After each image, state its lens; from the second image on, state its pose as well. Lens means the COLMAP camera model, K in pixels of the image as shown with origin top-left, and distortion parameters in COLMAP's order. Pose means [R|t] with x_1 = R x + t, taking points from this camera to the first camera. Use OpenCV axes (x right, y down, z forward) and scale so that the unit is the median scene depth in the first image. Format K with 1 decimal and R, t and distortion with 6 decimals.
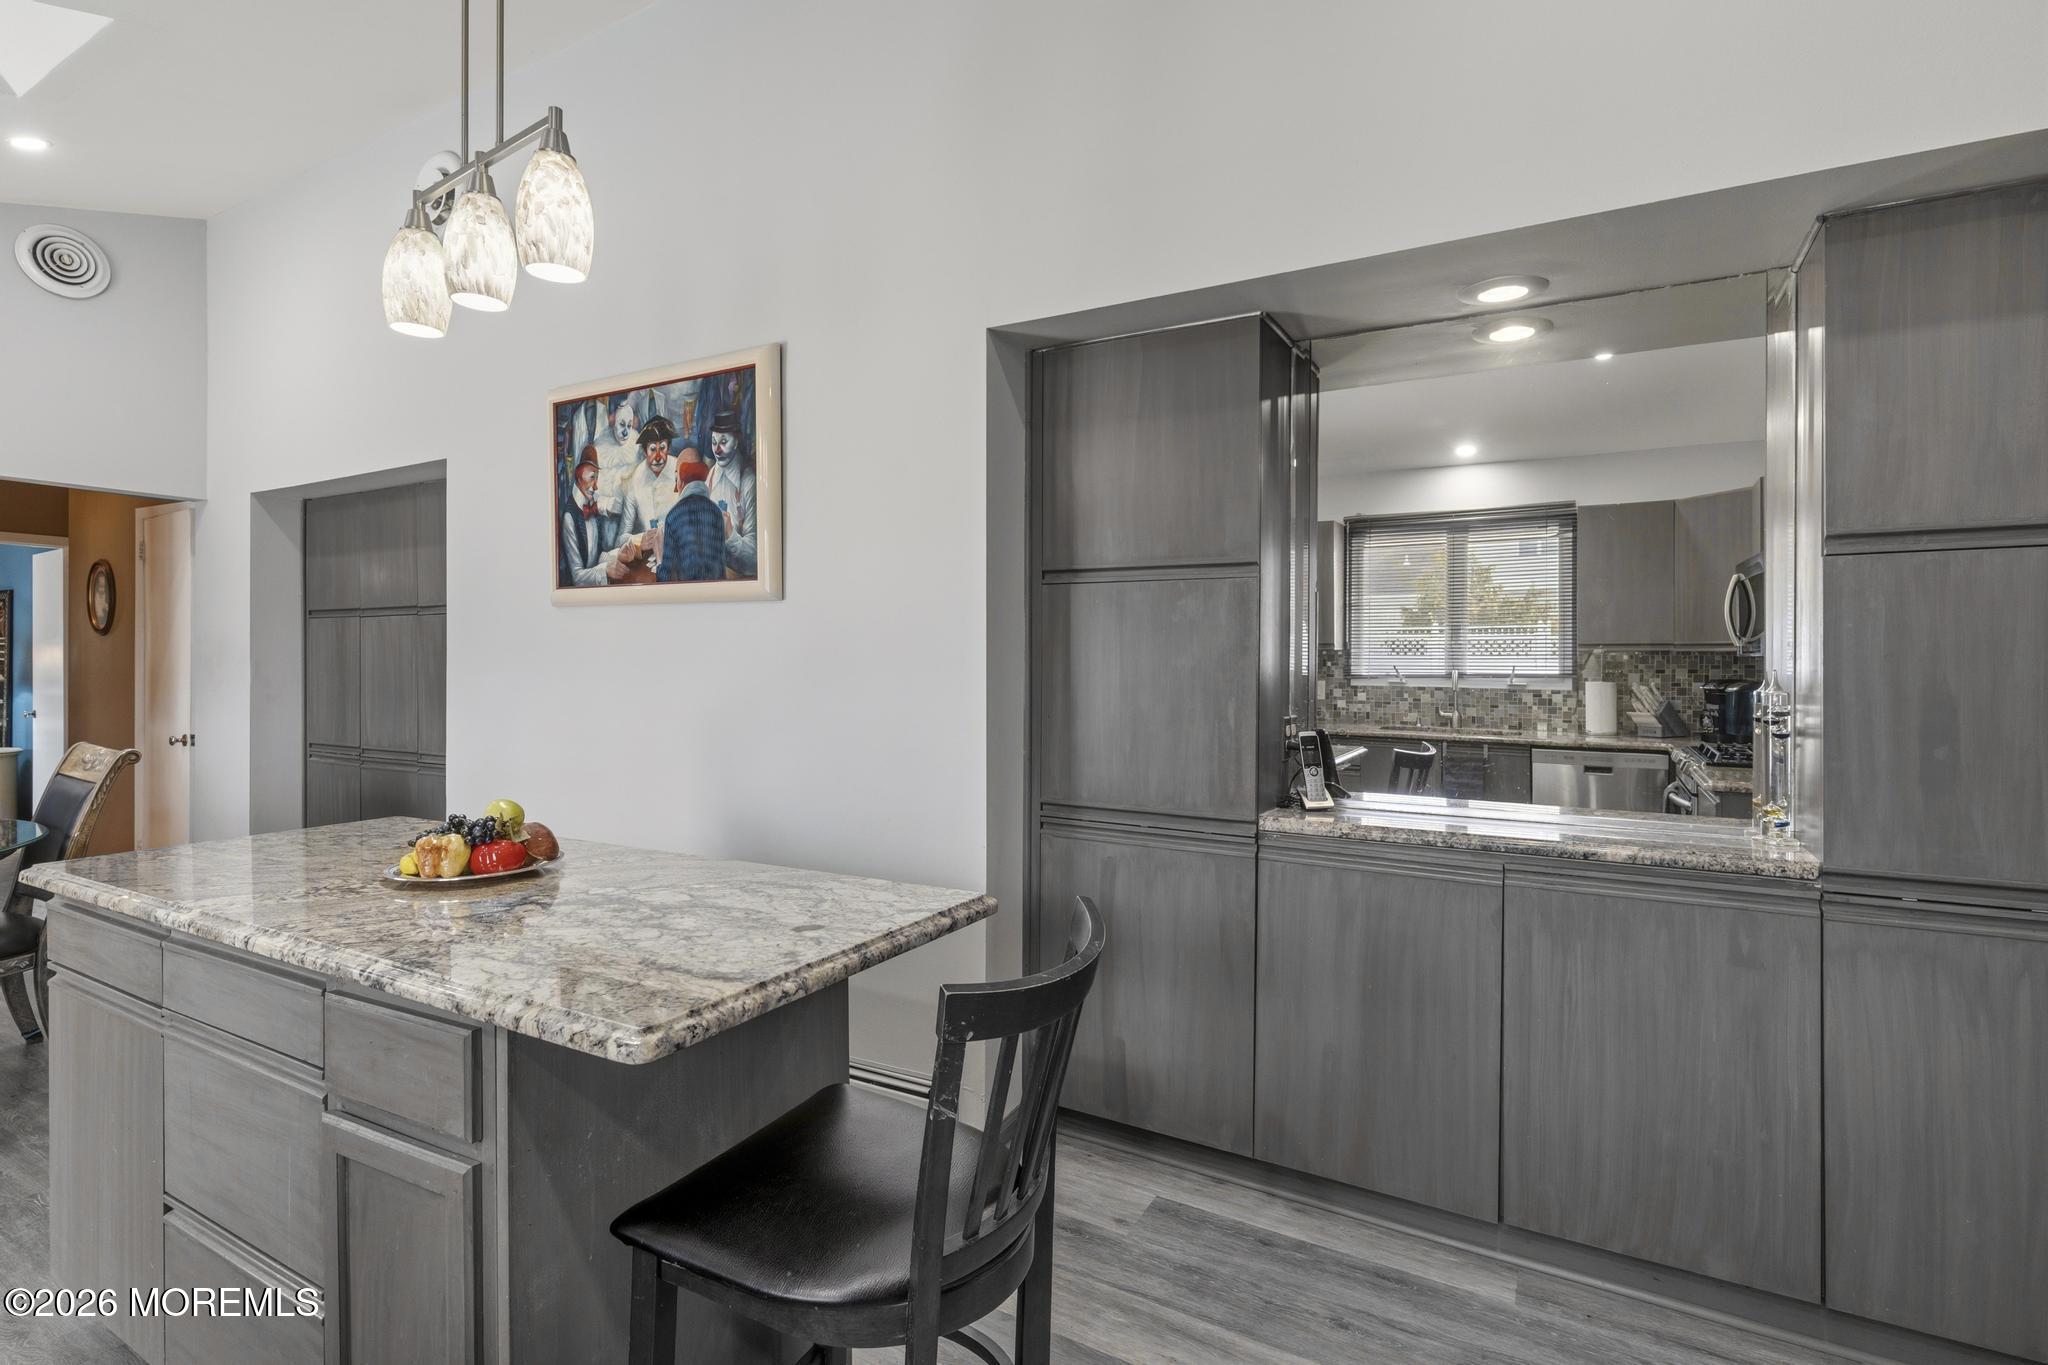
lens RADIAL K [[1010.5, 0, 1028.6], [0, 1010.5, 682.0], [0, 0, 1]] dist [-0.006116, -0.001480]
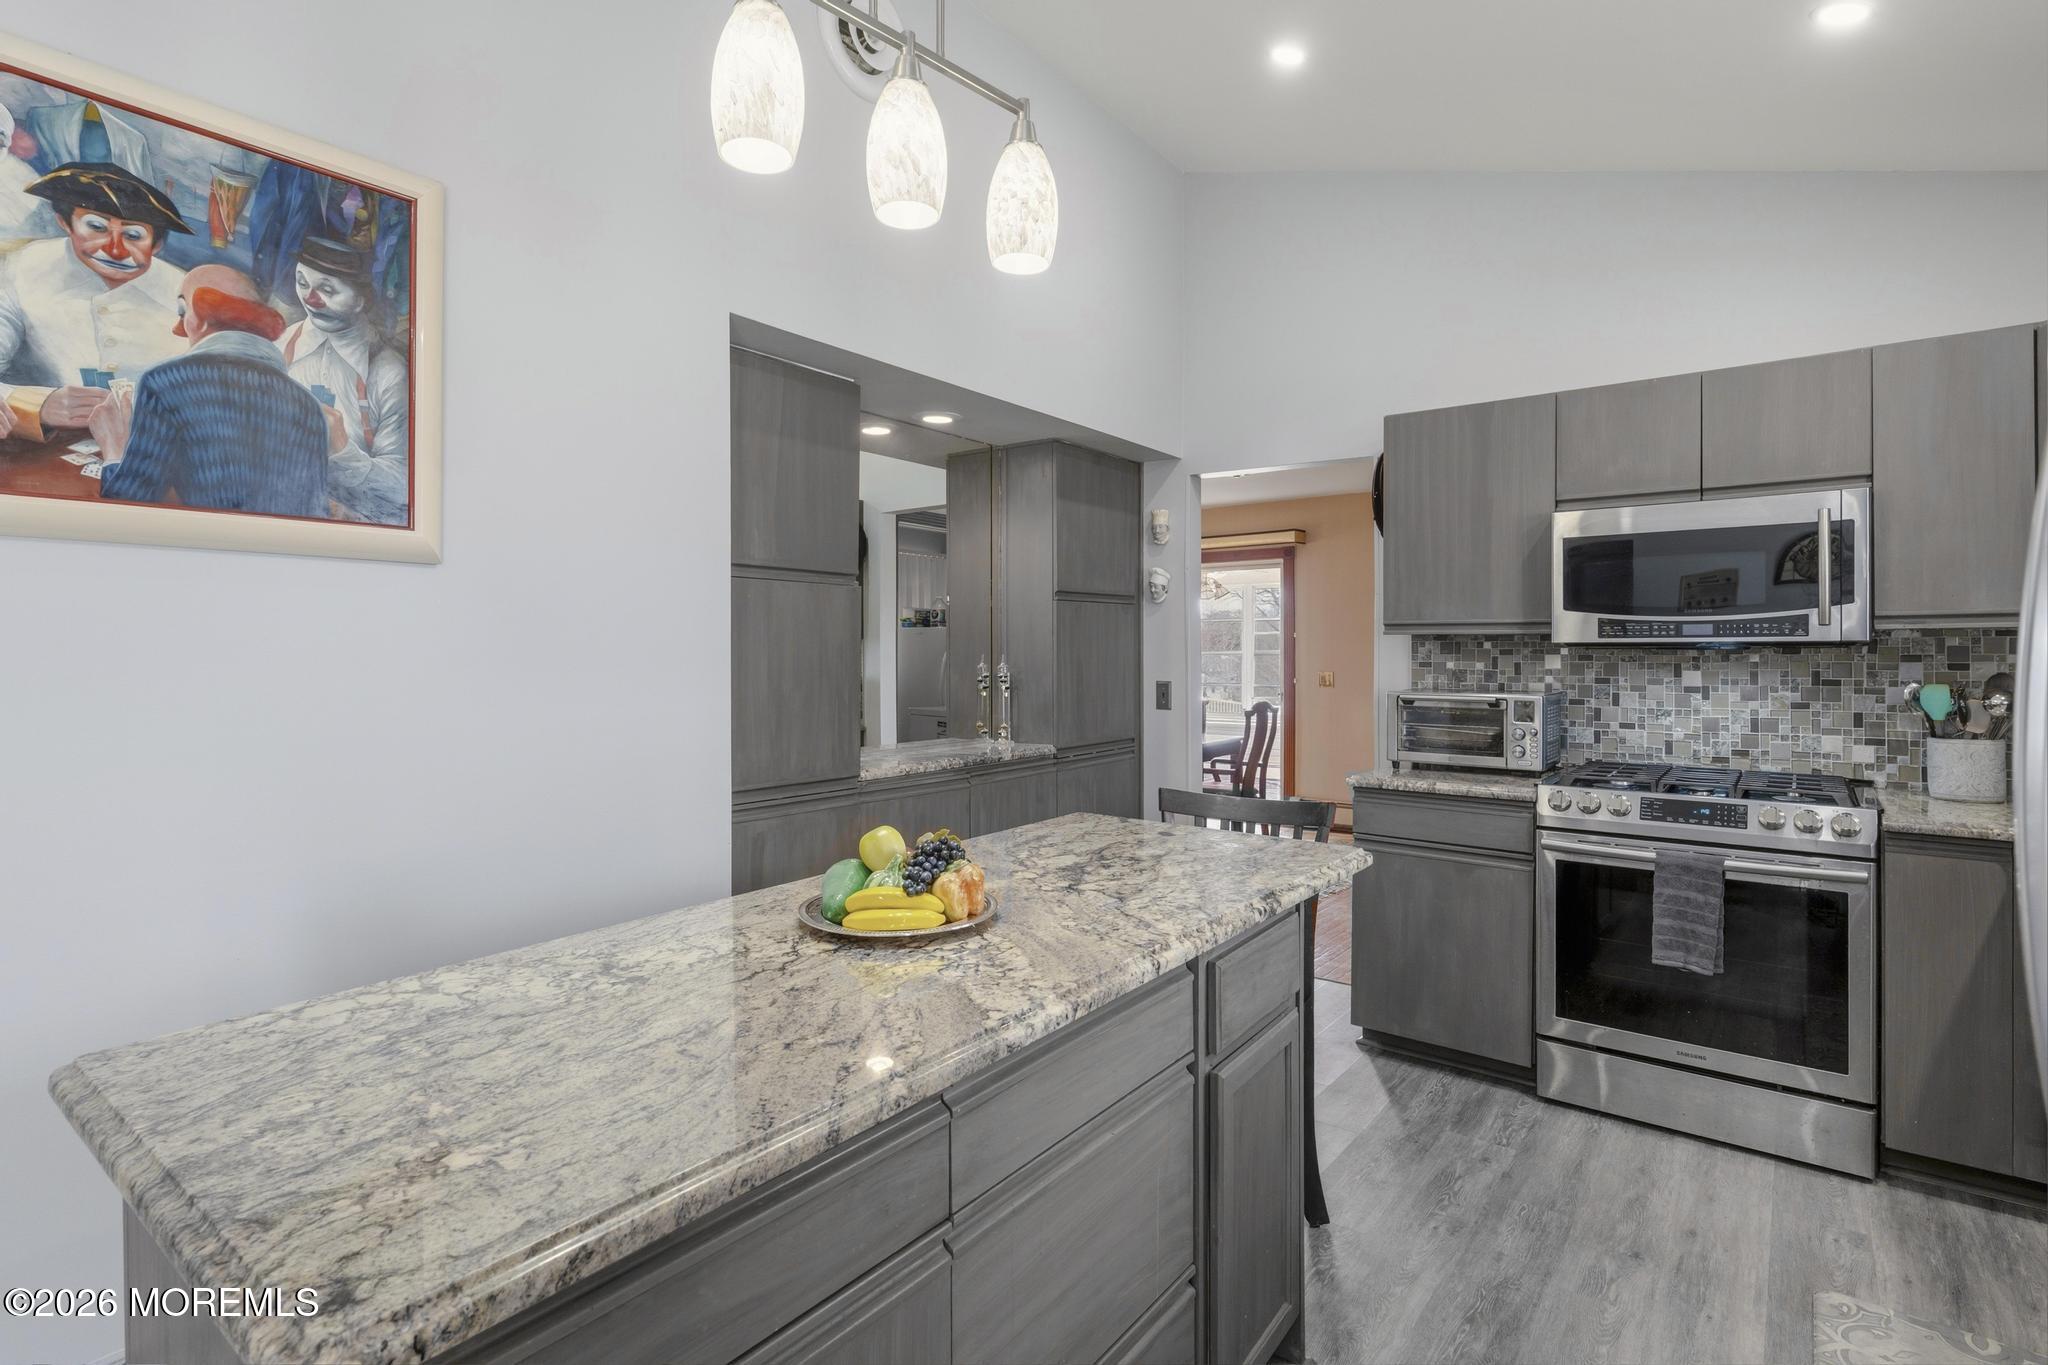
lens RADIAL K [[1010.5, 0, 1023.9], [0, 1010.5, 662.5], [0, 0, 1]] dist [-0.006116, -0.001480]
pose [[0.123181, -0.022303, 0.992134, -0.827241], [0.007231, 0.999741, 0.021577, -0.026021], [-0.992358, 0.004516, 0.123311, 0.504171]]
